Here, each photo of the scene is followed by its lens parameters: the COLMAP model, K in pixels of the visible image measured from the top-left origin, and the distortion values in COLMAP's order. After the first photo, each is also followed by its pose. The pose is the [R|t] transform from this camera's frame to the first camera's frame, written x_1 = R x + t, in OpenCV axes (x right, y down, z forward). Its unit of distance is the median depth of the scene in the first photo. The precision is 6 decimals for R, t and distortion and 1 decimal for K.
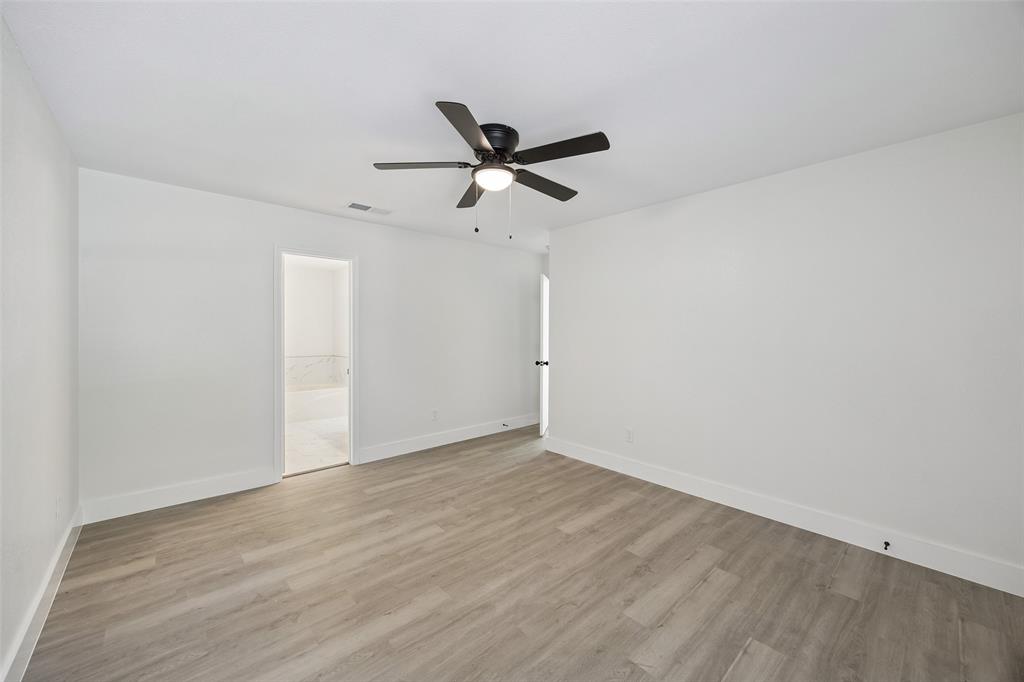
lens RADIAL K [[390.8, 0, 518.9], [0, 390.8, 334.9], [0, 0, 1]] dist [-0.002106, -0.000043]
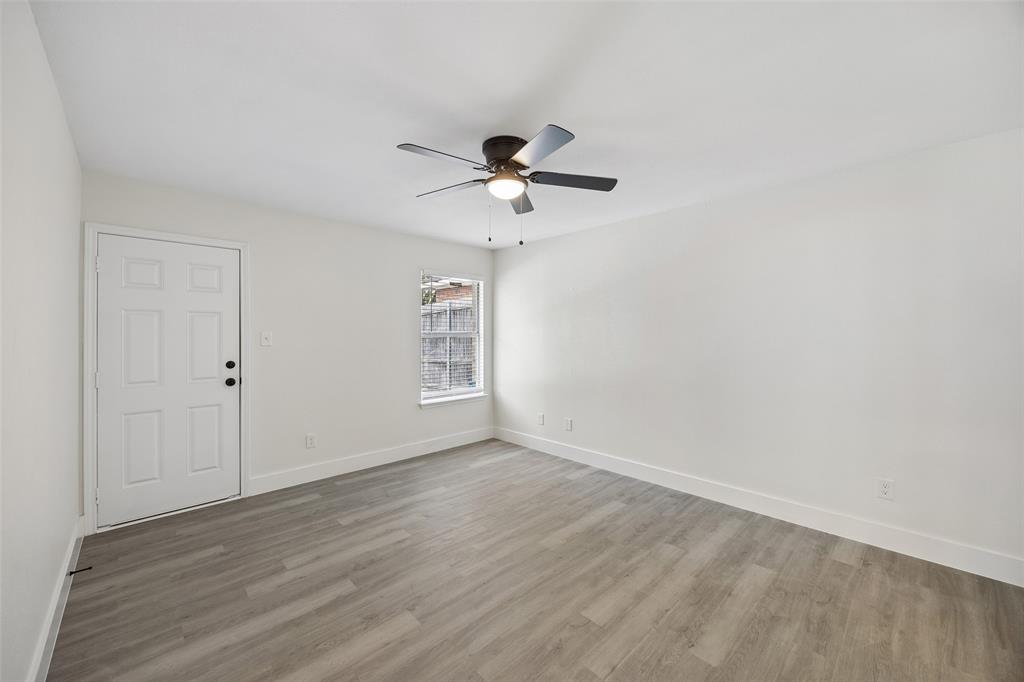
lens RADIAL K [[390.8, 0, 518.9], [0, 390.8, 334.9], [0, 0, 1]] dist [-0.002106, -0.000043]
pose [[-0.999601, 0.001789, -0.028178, -0.062340], [0.001608, 0.999978, 0.006445, -0.016715], [0.028189, 0.006397, -0.999582, 1.842166]]
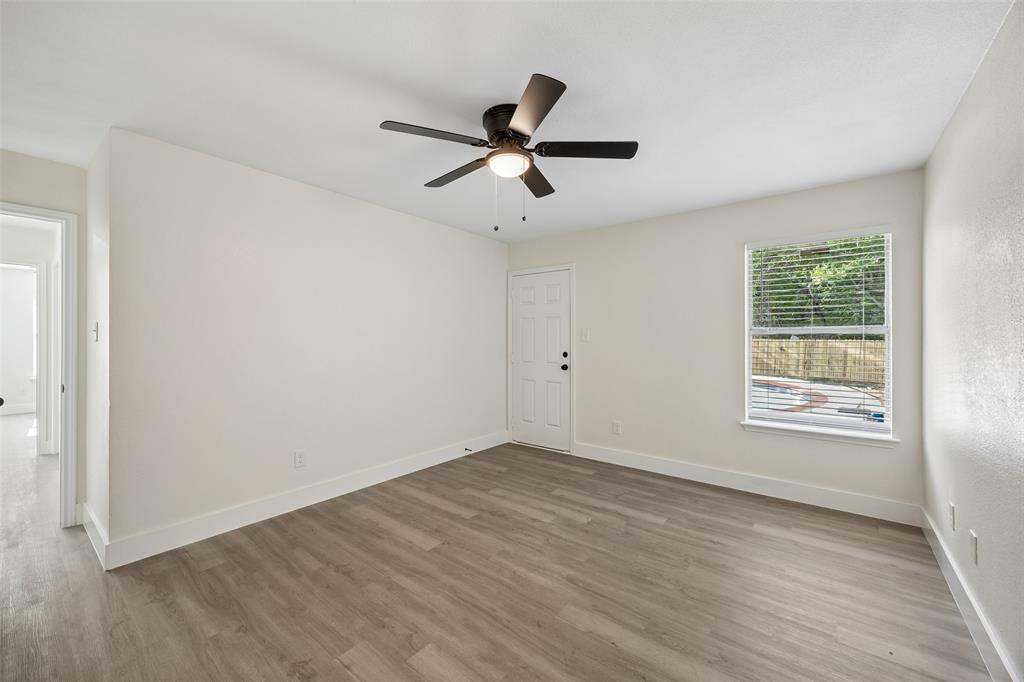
lens RADIAL K [[400.7, 0, 512.0], [0, 400.7, 341.0], [0, 0, 1]] dist [0.000755, 0.000116]
pose [[-0.161488, -0.007907, 0.986843, -0.909846], [0.005165, 0.999947, 0.008857, 0.010187], [-0.986861, 0.006527, -0.161439, 1.045526]]
